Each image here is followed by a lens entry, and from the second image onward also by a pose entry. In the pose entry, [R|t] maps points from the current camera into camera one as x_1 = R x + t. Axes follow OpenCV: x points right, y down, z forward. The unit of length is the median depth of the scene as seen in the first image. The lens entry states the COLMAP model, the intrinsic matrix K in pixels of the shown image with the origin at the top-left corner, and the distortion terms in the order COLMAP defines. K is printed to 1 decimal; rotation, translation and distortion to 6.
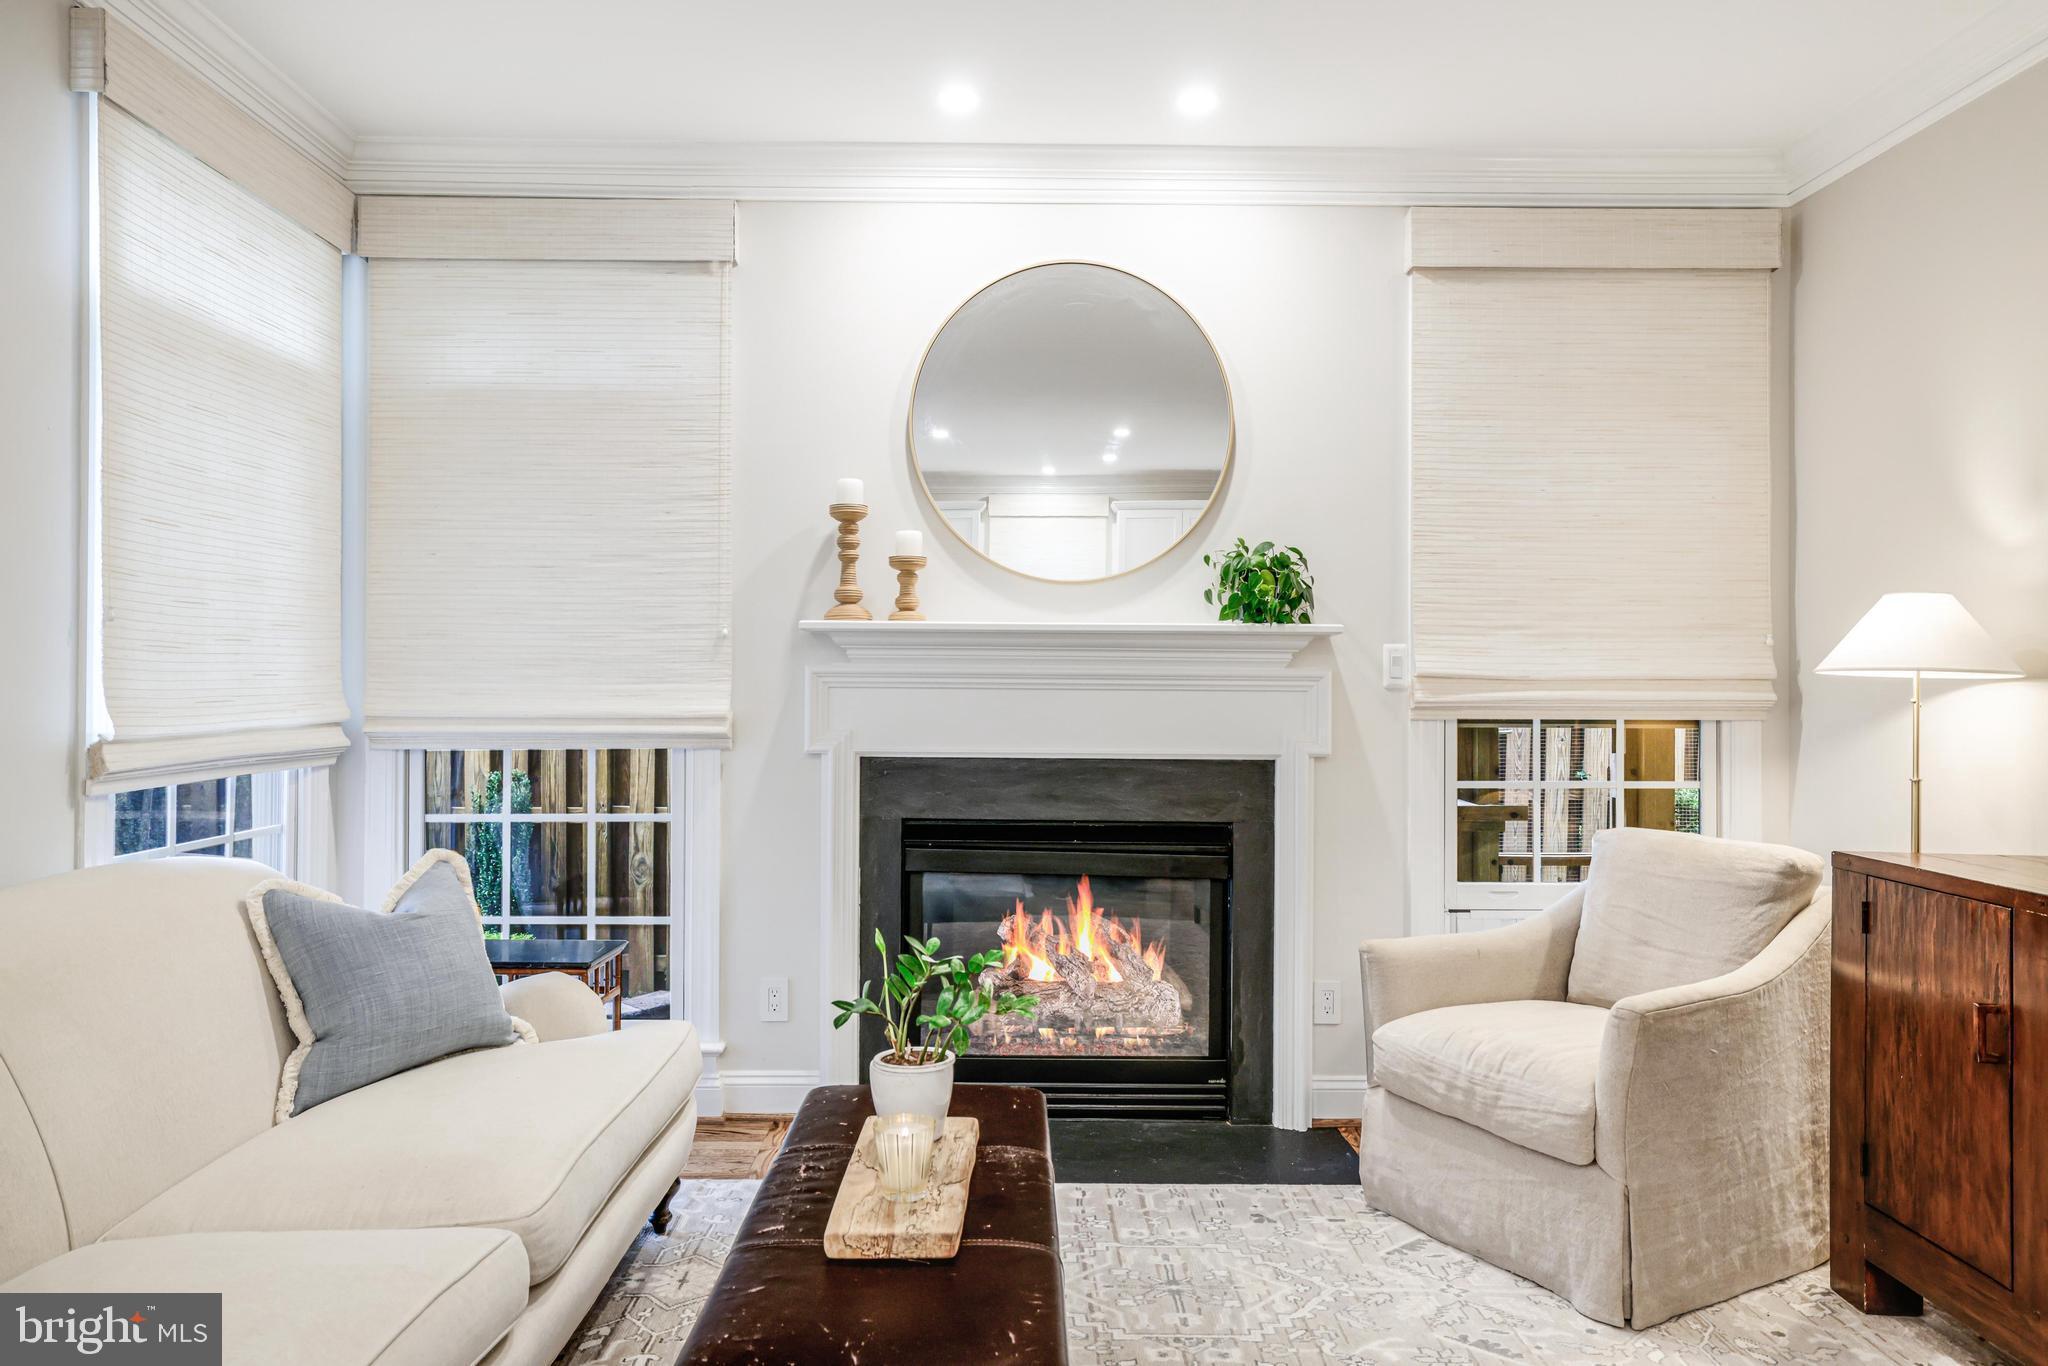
lens RADIAL K [[1379.3, 0, 1010.2], [0, 1379.3, 684.6], [0, 0, 1]] dist [-0.019072, 0.056911]
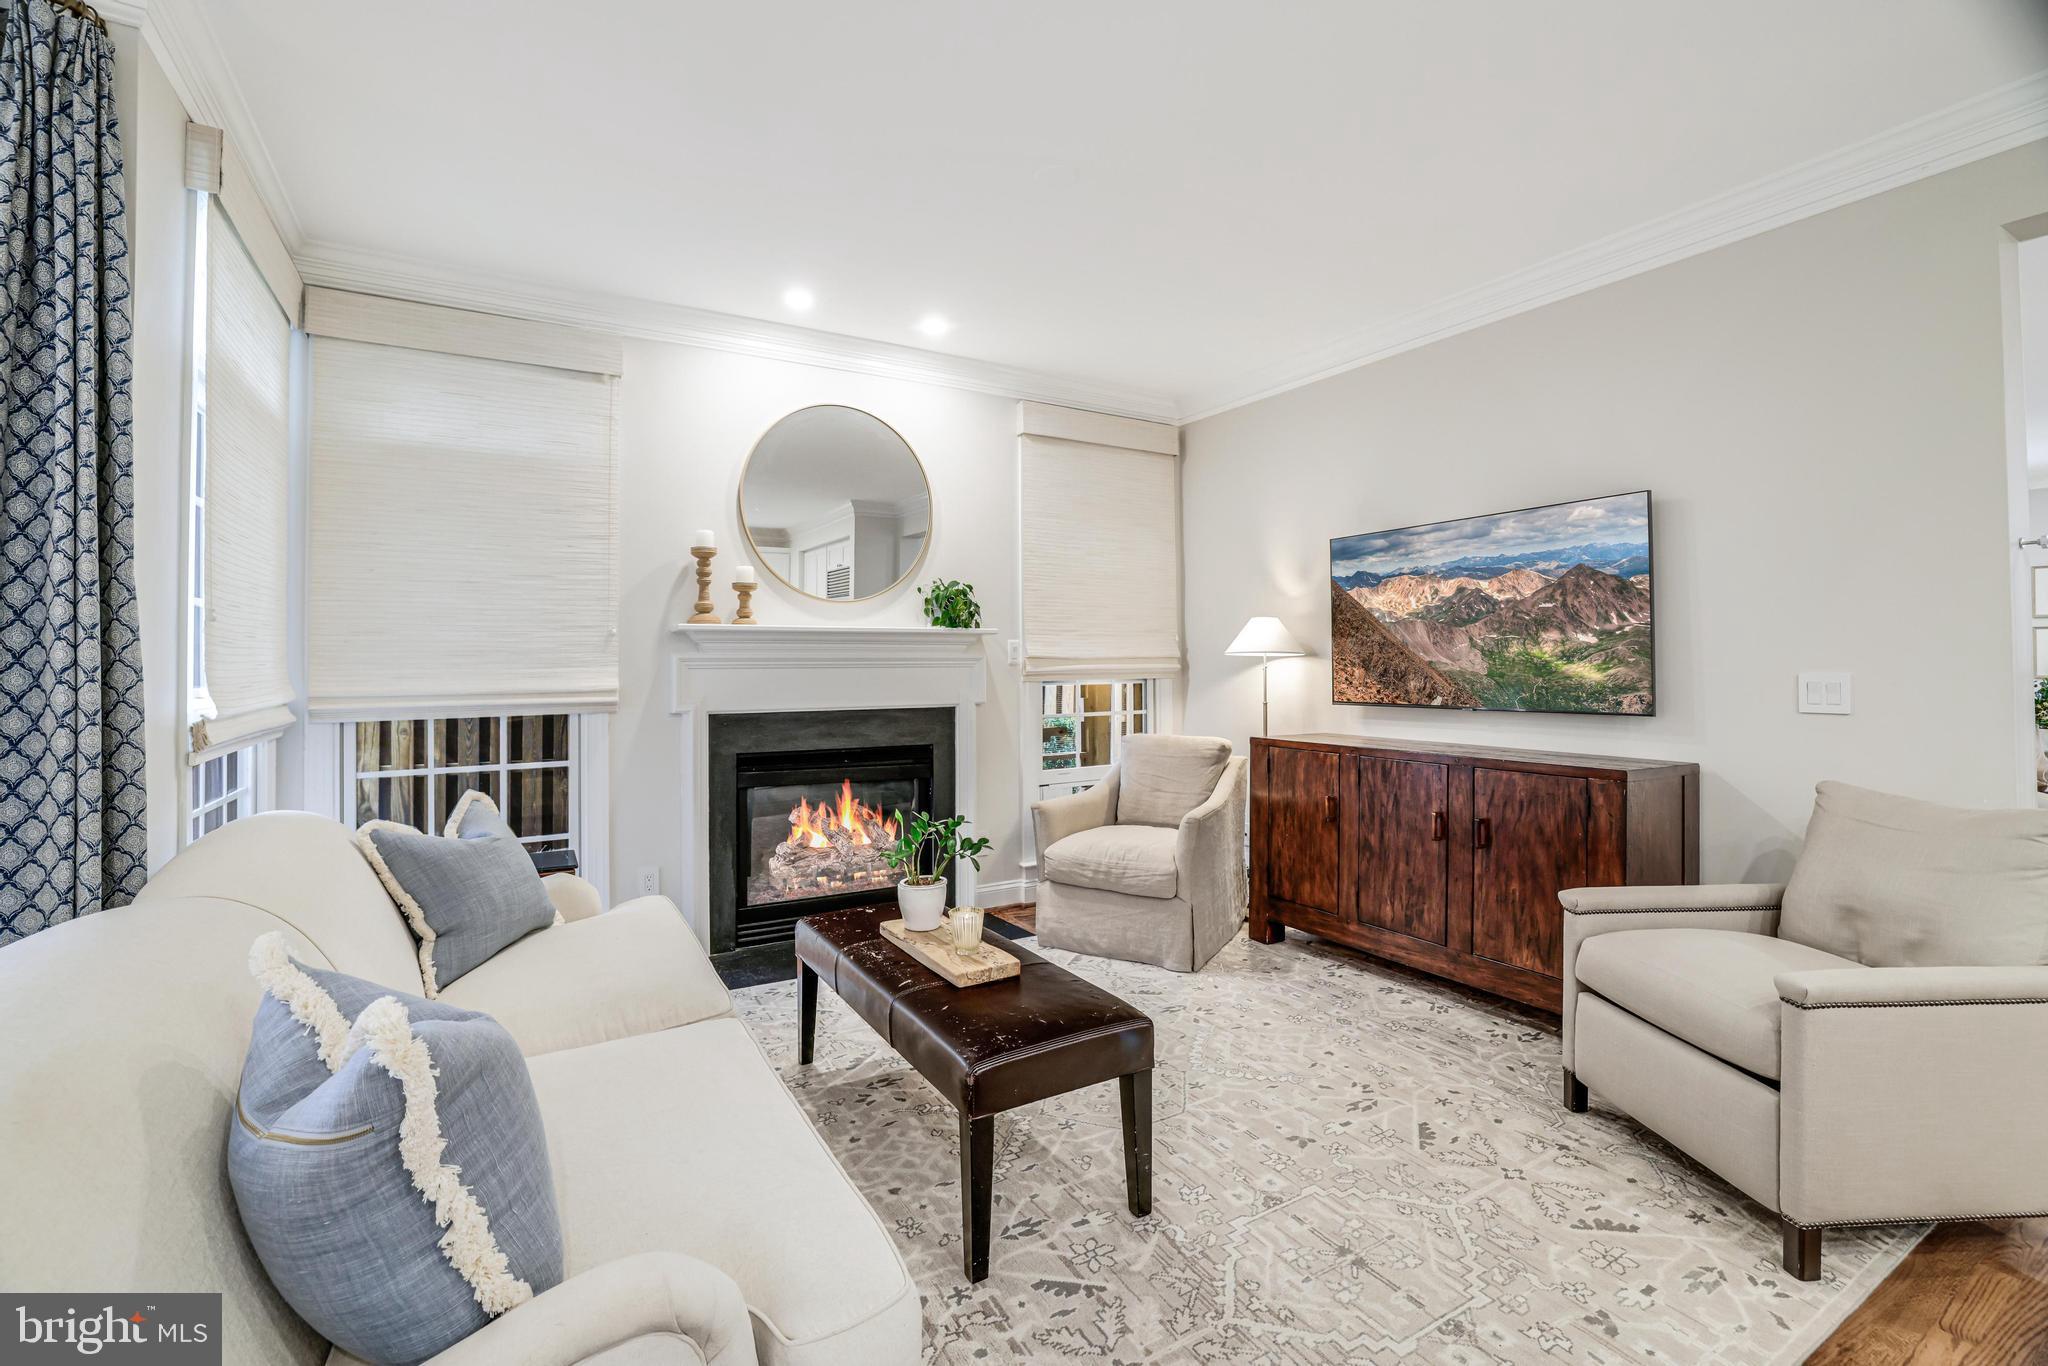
lens RADIAL K [[895.4, 0, 1021.6], [0, 895.4, 659.0], [0, 0, 1]] dist [-0.041107, 0.000520]
pose [[0.861958, -0.009634, 0.506888, -0.312401], [0.013099, 0.999909, -0.003270, -0.000541], [-0.506810, 0.009458, 0.862006, -0.014615]]
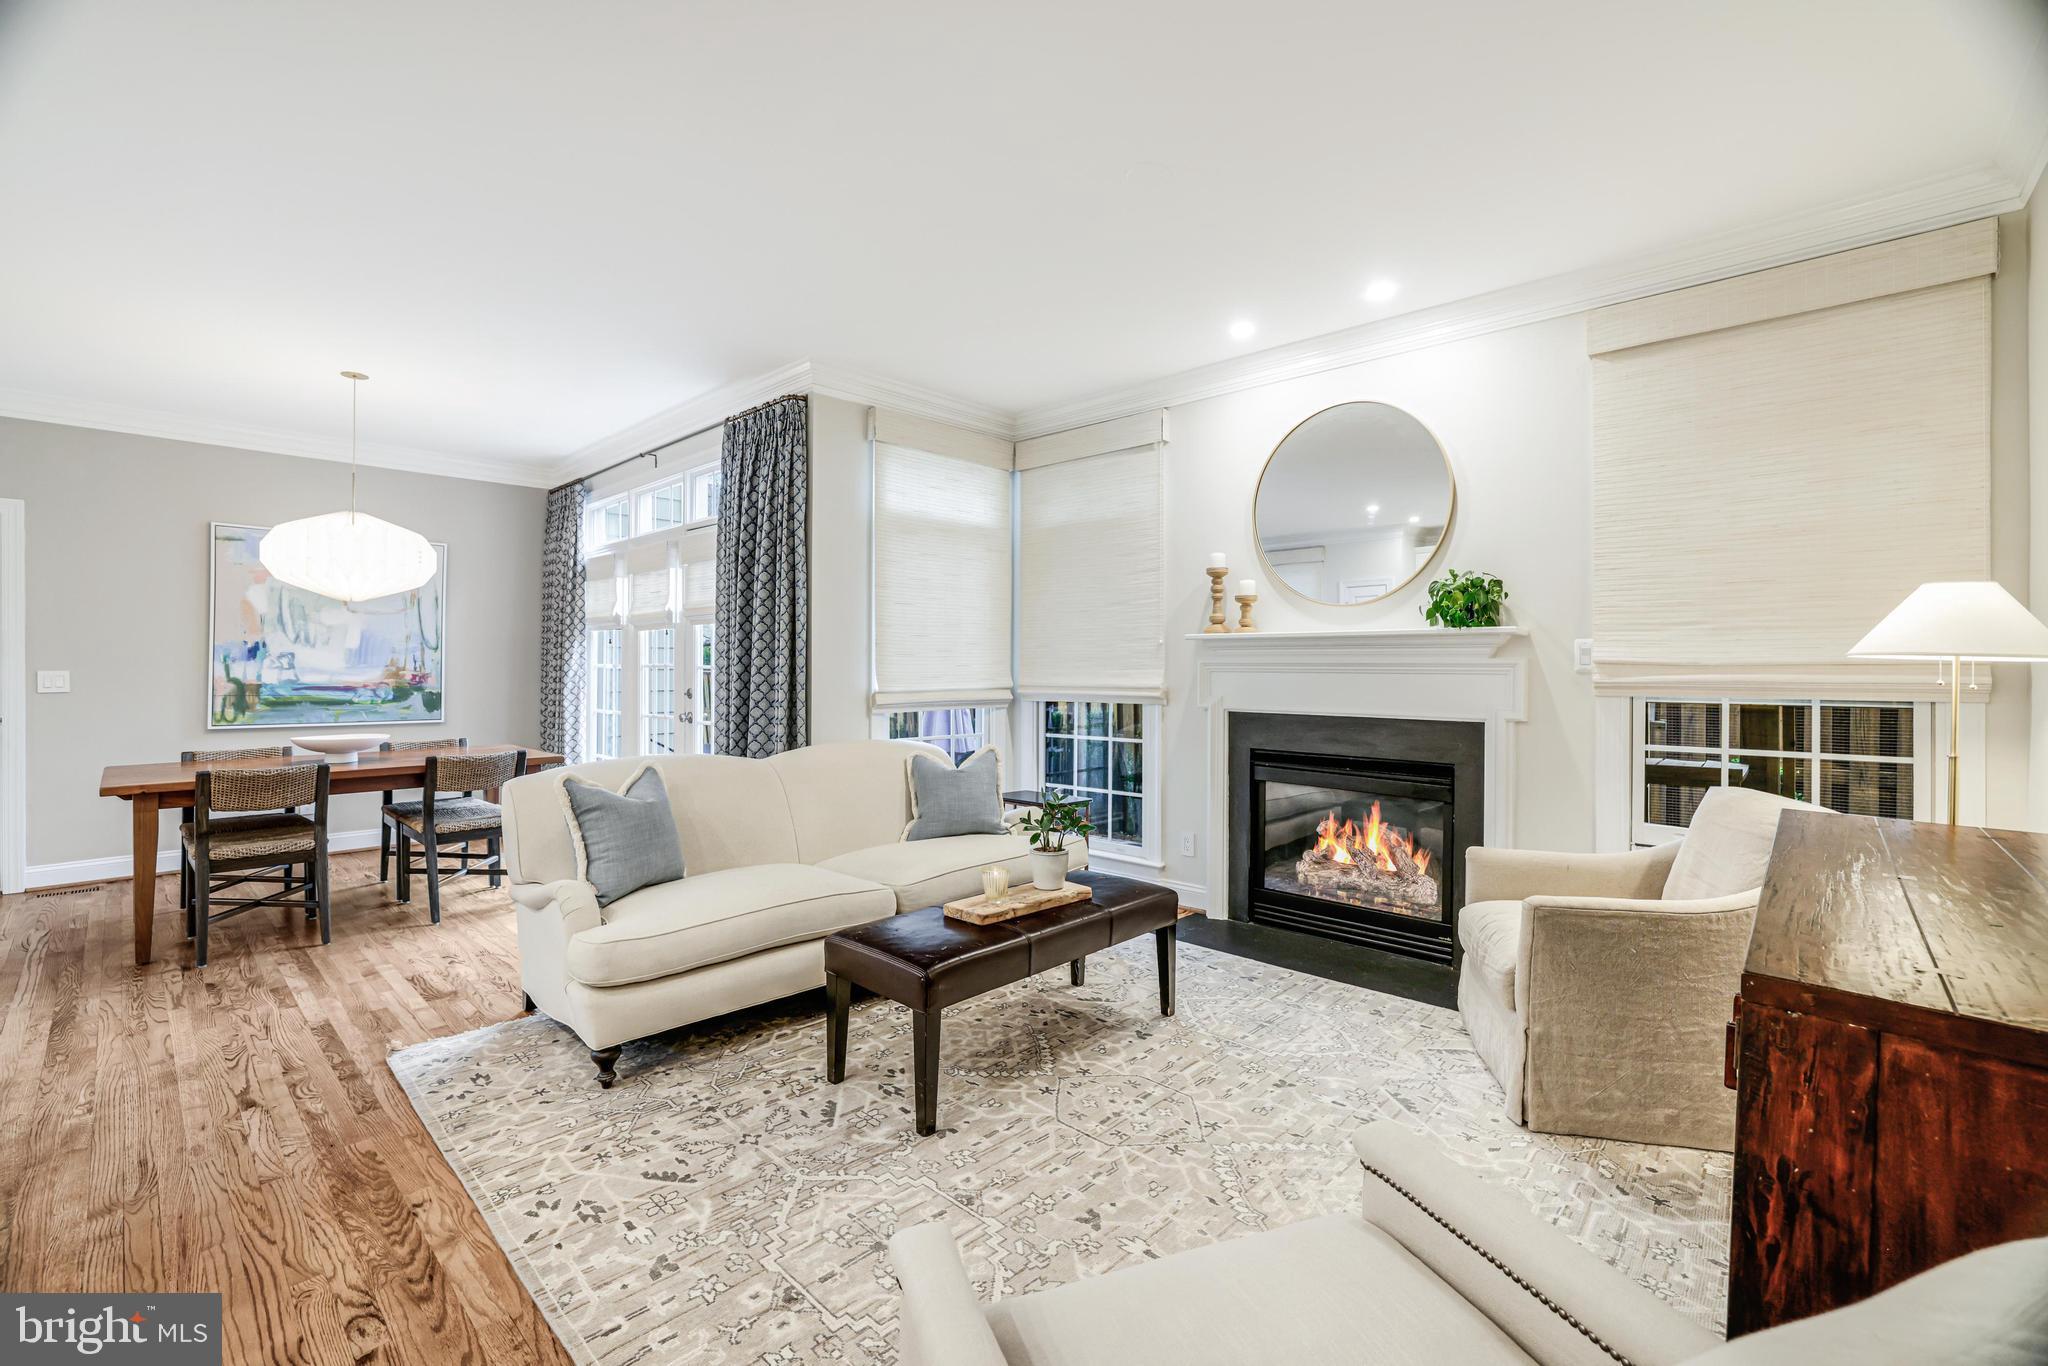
lens RADIAL K [[880.9, 0, 1010.7], [0, 880.9, 684.2], [0, 0, 1]] dist [-0.027793, 0.000589]
pose [[0.717305, 0.009628, -0.696692, 0.478745], [-0.000844, 0.999916, 0.012949, 0.003951], [0.696758, -0.008701, 0.717253, 0.008516]]
